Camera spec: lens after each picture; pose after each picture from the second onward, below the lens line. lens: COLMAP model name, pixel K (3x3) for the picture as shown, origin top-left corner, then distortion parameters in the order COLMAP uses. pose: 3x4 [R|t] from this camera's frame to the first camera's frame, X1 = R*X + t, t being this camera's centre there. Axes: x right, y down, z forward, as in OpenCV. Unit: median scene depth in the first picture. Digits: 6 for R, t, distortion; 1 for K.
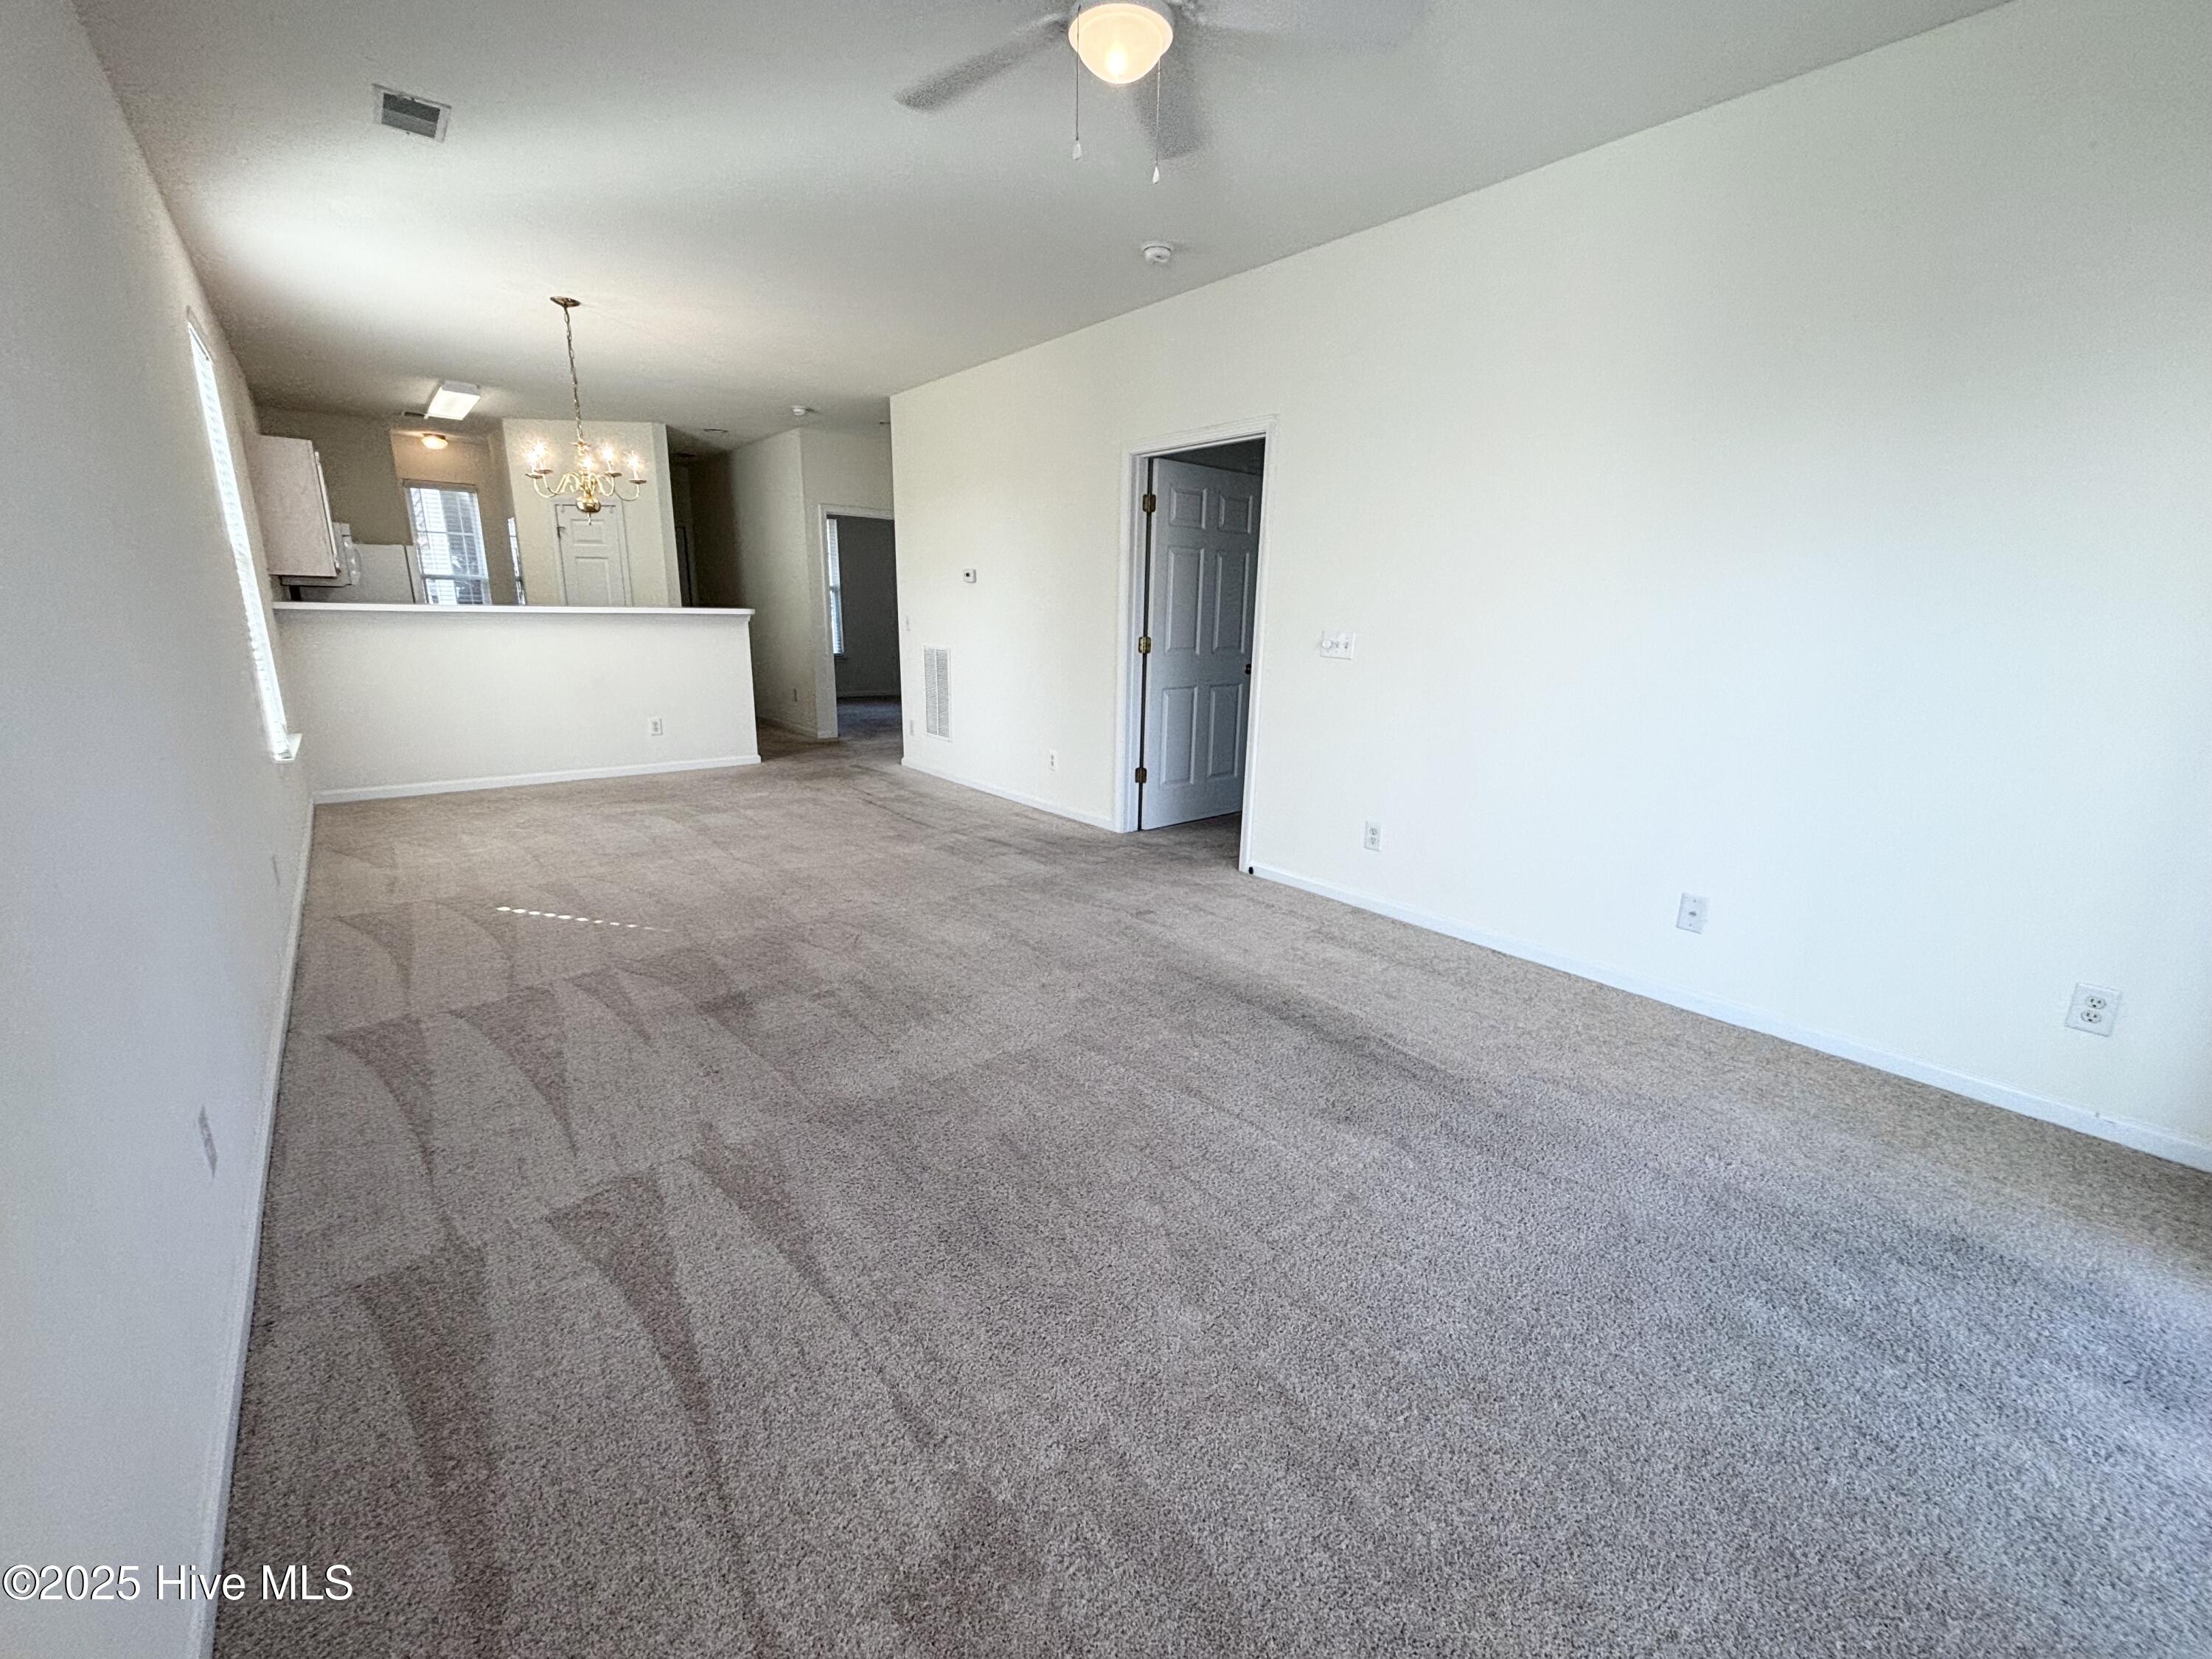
lens RADIAL K [[888.4, 0, 1087.2], [0, 888.4, 826.2], [0, 0, 1]] dist [0.002375, -0.002561]
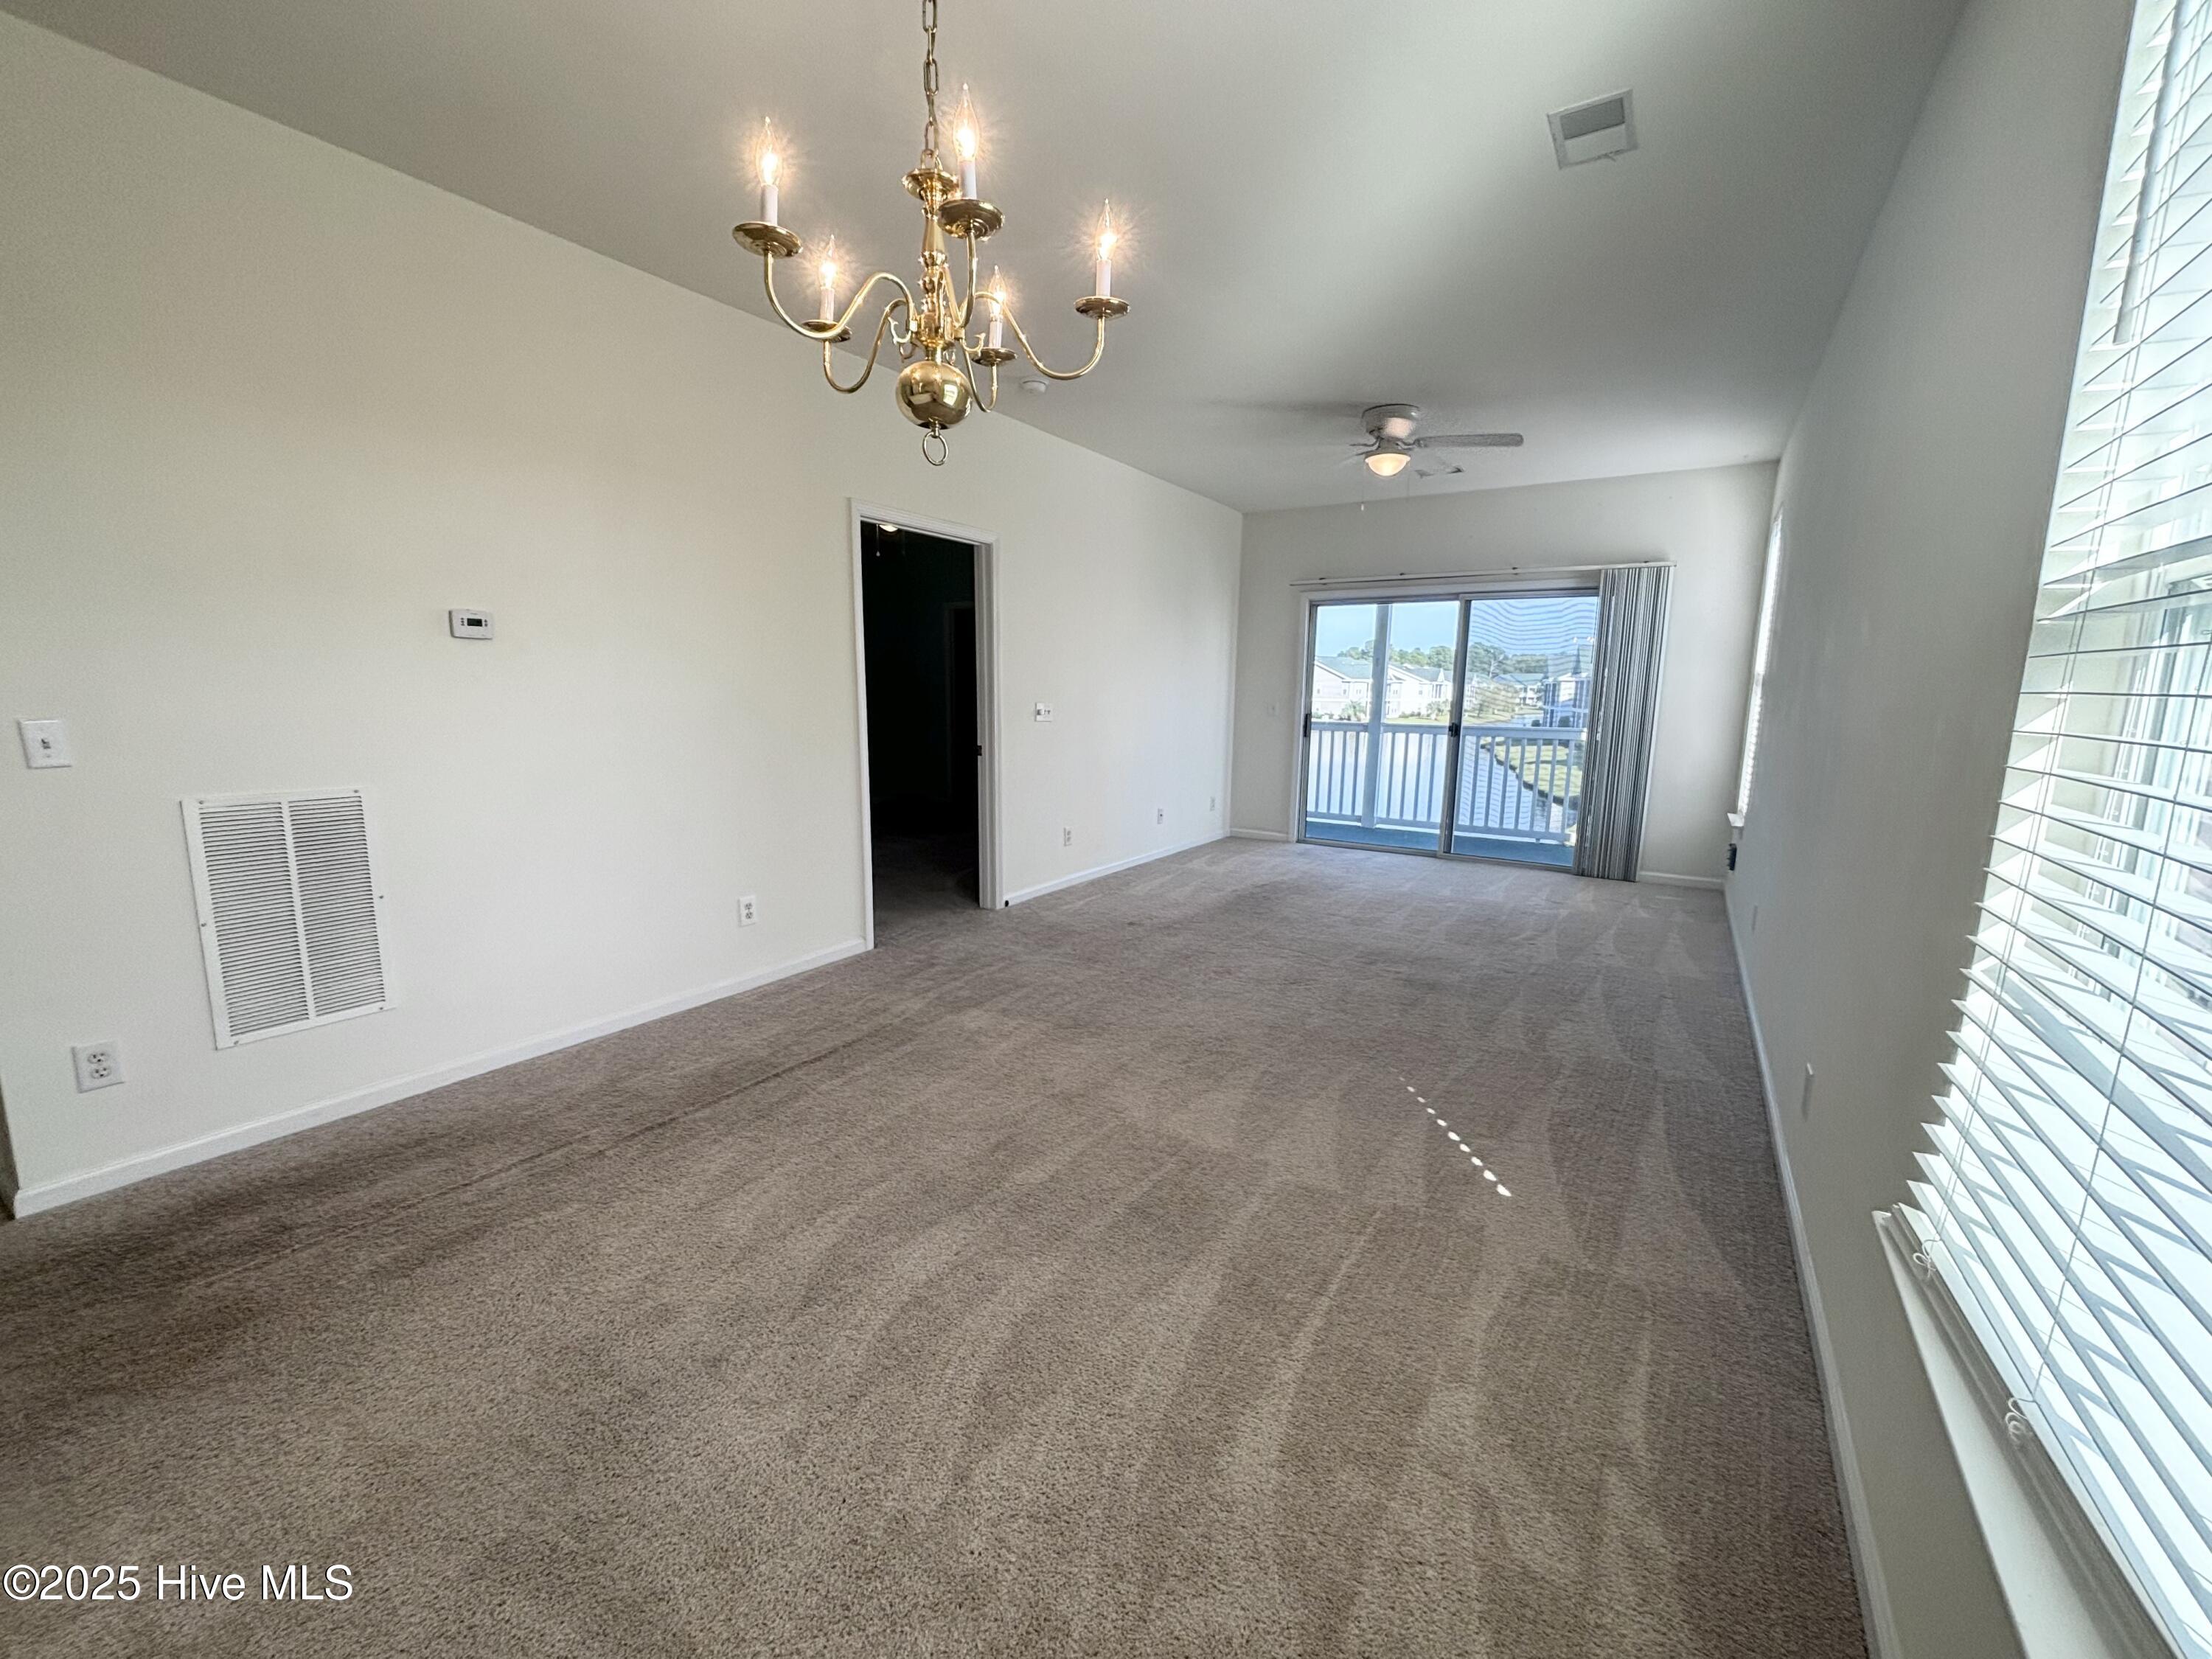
lens RADIAL K [[888.4, 0, 1119.1], [0, 888.4, 819.8], [0, 0, 1]] dist [0.002375, -0.002561]
pose [[-0.333792, -0.157462, 0.929402, -0.956249], [0.217833, 0.946378, 0.238572, -0.308299], [-0.917132, 0.282088, -0.281593, 1.165846]]
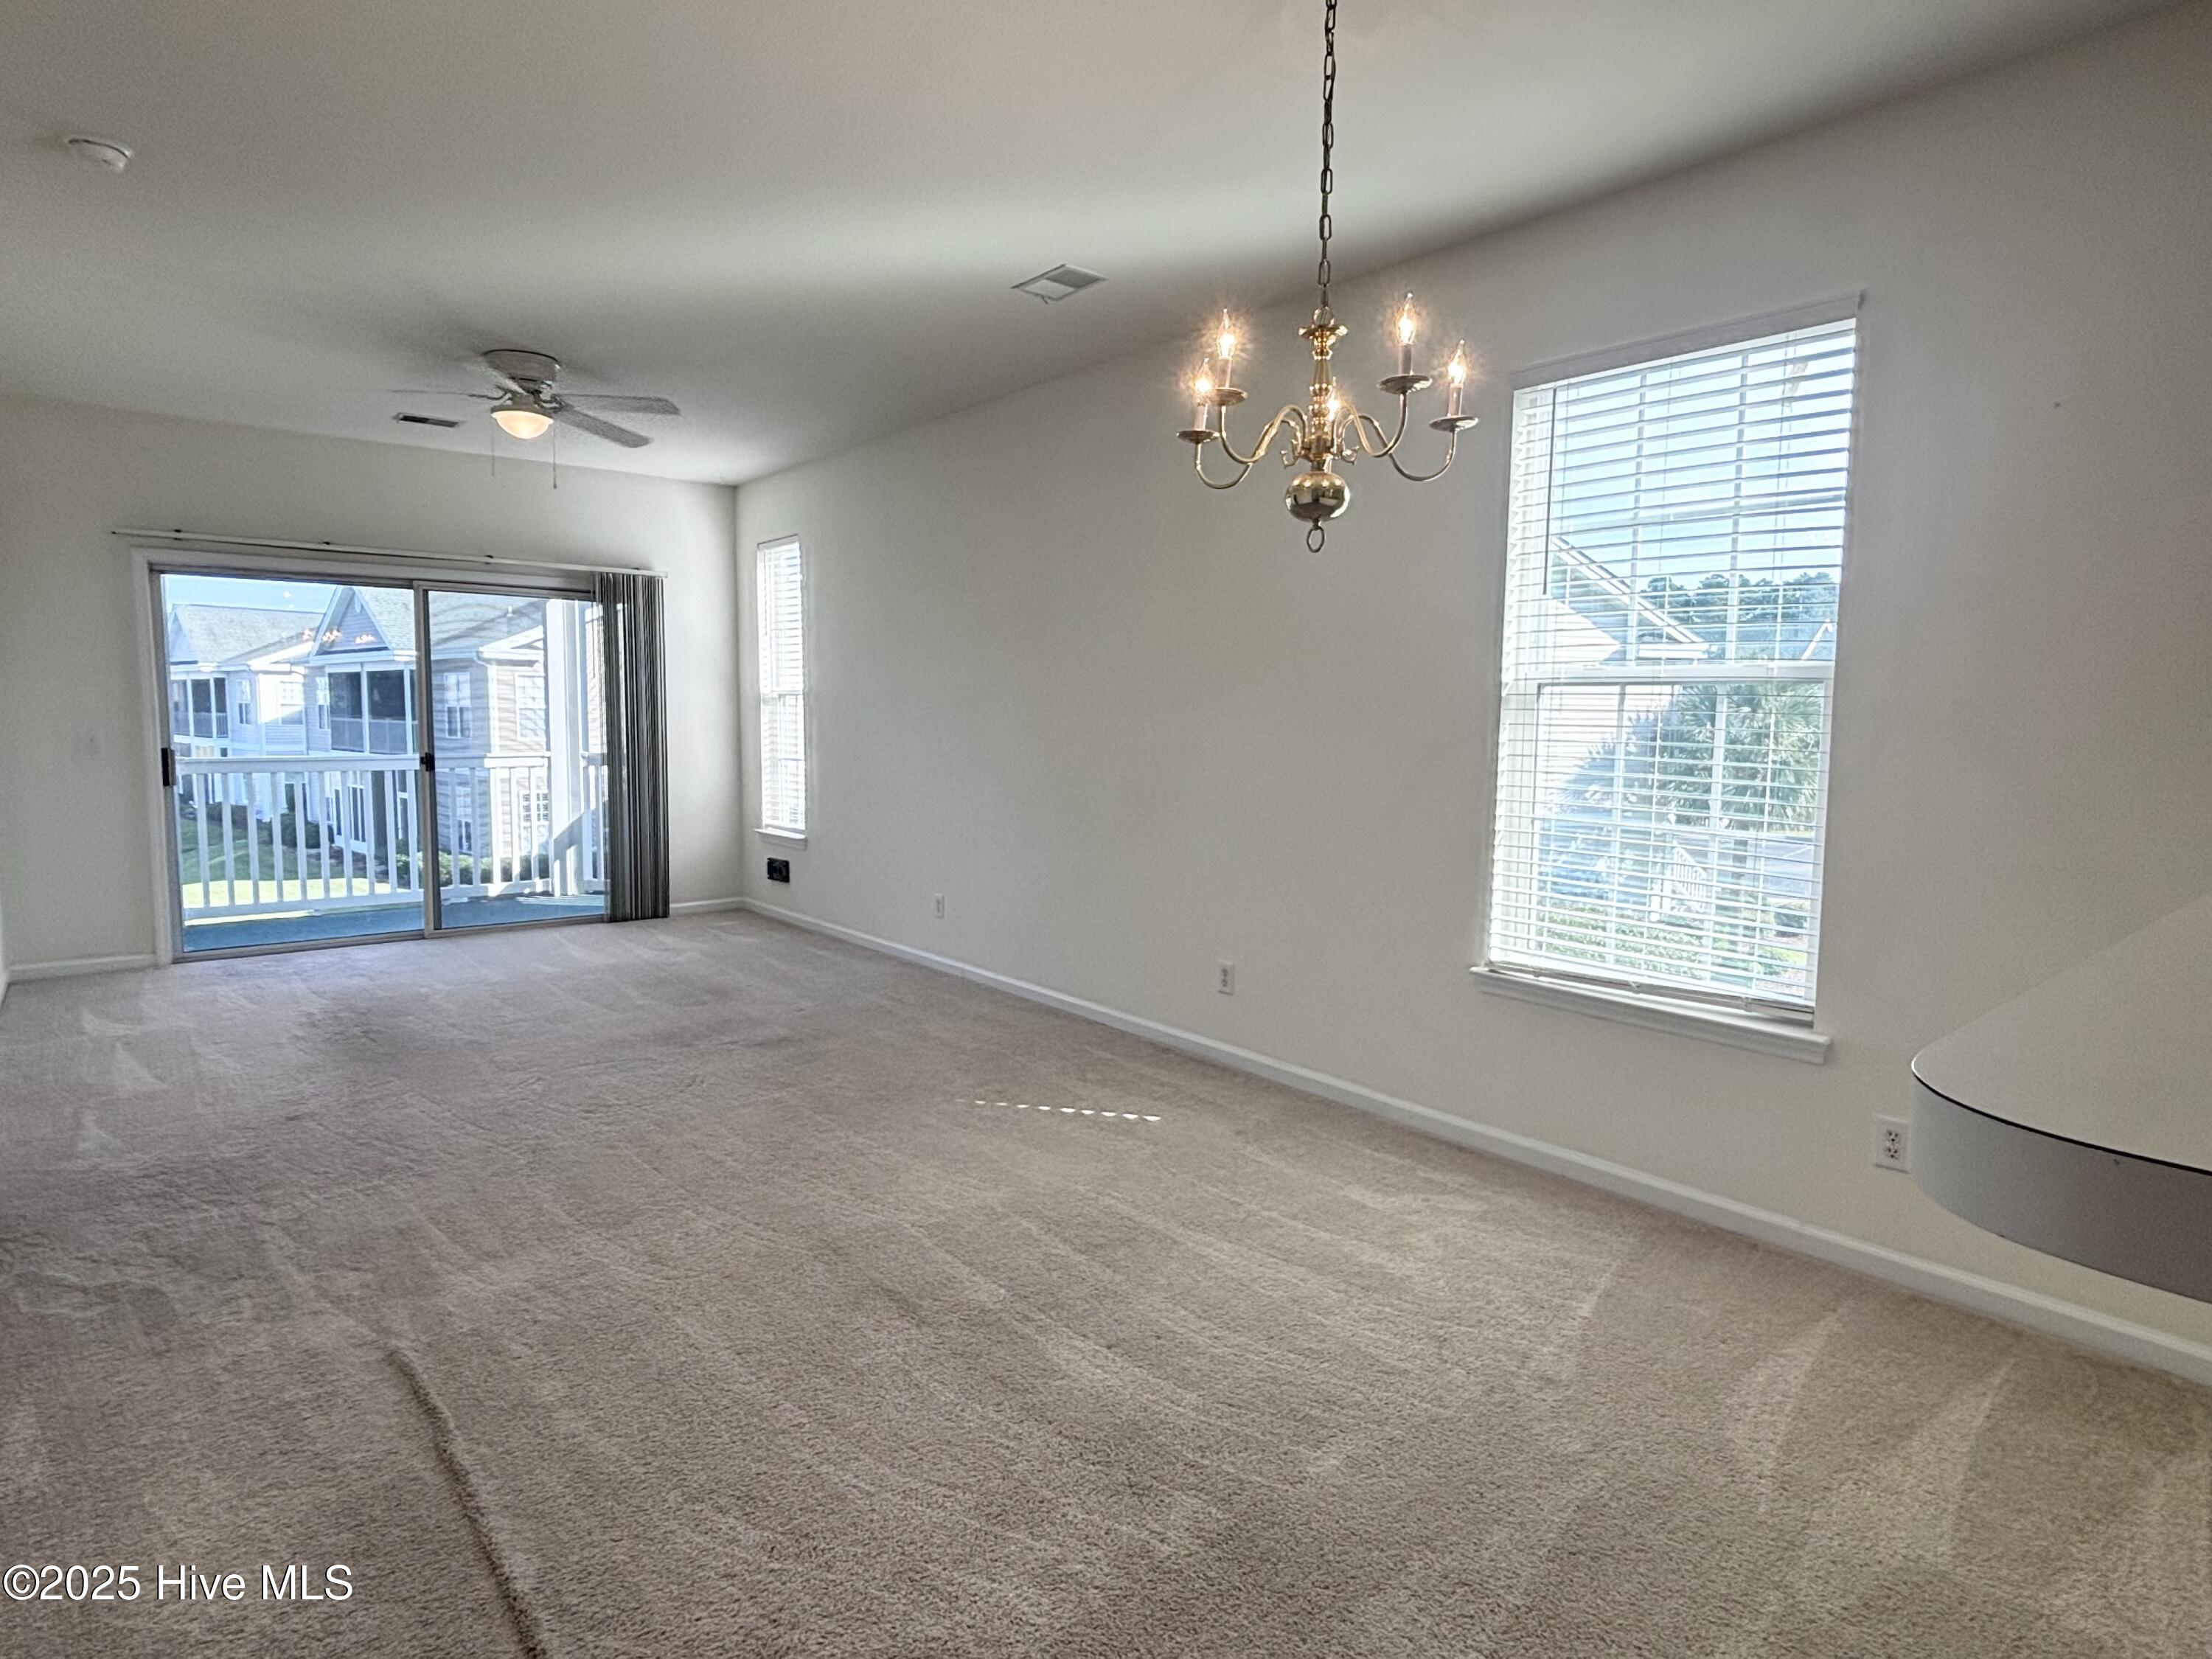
lens RADIAL K [[1178.6, 0, 1095.8], [0, 1178.6, 812.1], [0, 0, 1]] dist [-0.000437, -0.001137]
pose [[-0.999617, -0.020389, -0.018737, -0.512161], [-0.025460, 0.942820, 0.332329, -0.427875], [0.010890, 0.332679, -0.942977, 1.619036]]
